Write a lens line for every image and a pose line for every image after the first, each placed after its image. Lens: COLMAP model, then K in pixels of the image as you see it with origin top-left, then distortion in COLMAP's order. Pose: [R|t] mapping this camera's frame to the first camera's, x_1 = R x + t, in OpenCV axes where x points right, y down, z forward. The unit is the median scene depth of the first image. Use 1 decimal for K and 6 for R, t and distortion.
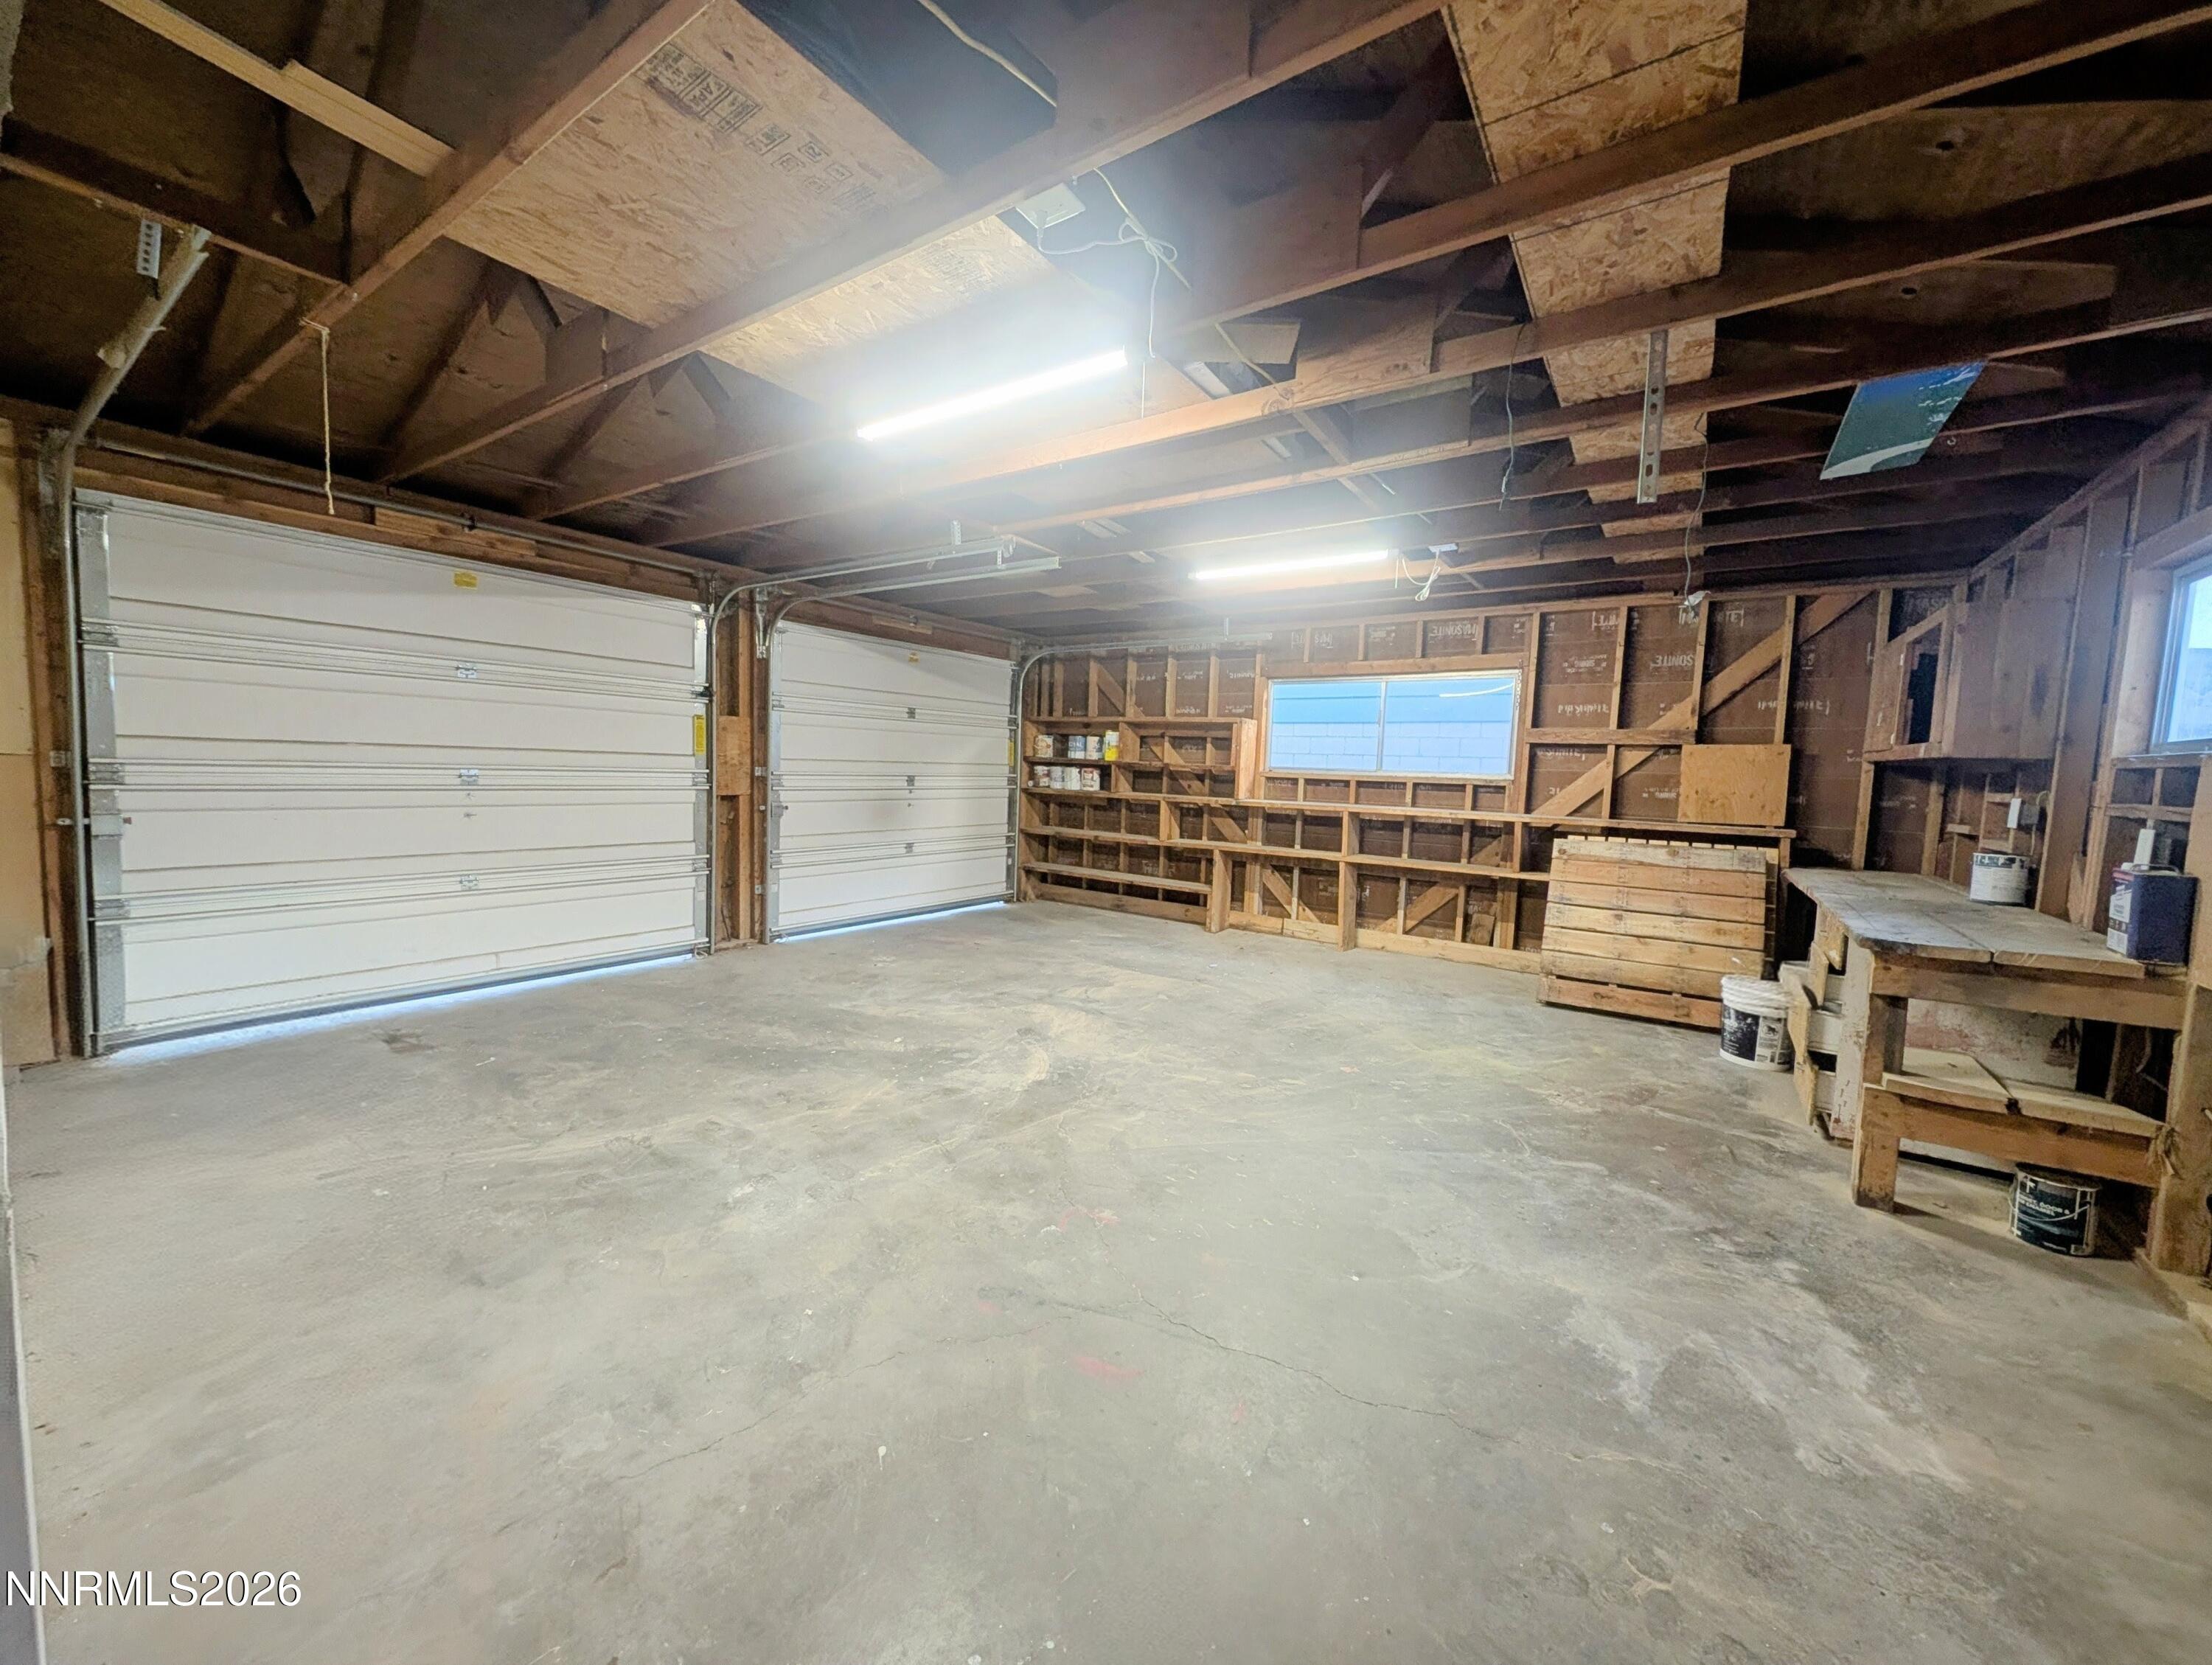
lens RADIAL K [[830.0, 0, 1108.1], [0, 830.0, 829.6], [0, 0, 1]] dist [0.020212, -0.013206]
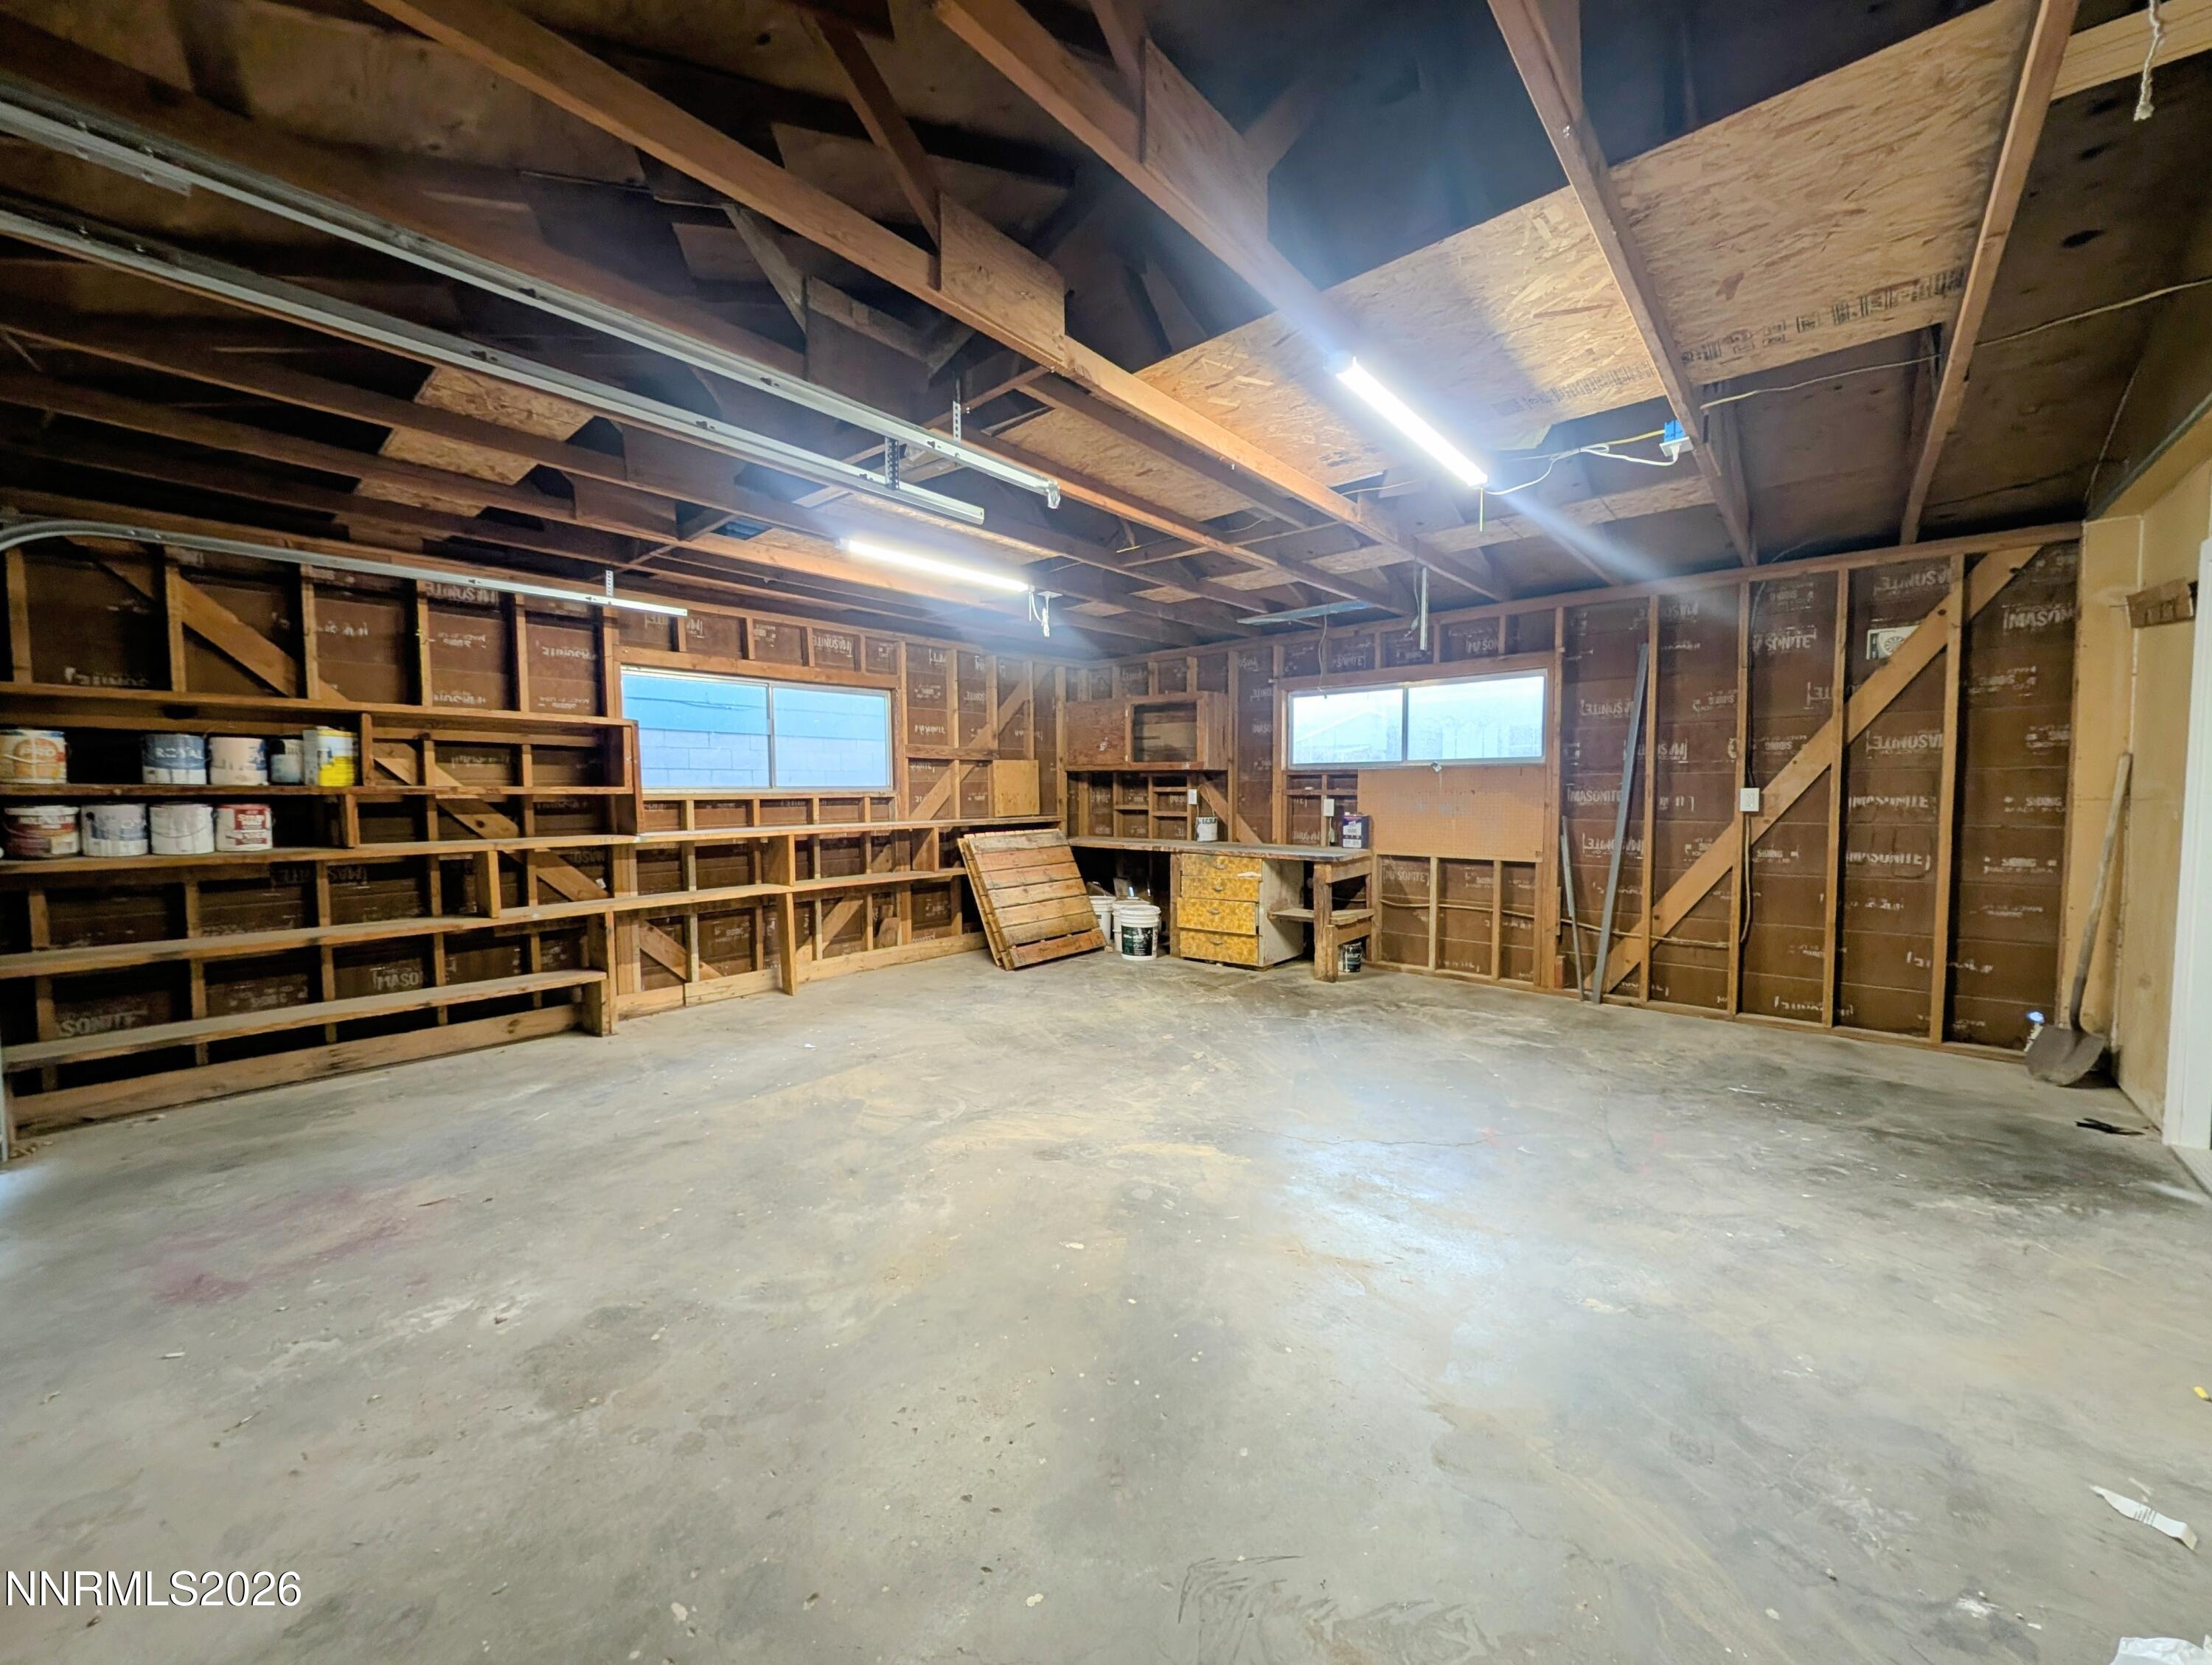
lens RADIAL K [[830.0, 0, 1108.1], [0, 830.0, 829.6], [0, 0, 1]] dist [0.020212, -0.013206]
pose [[0.118685, -0.086611, 0.989147, -0.711708], [0.088135, 0.993175, 0.076388, -0.085720], [-0.989013, 0.078113, 0.125508, 0.741572]]
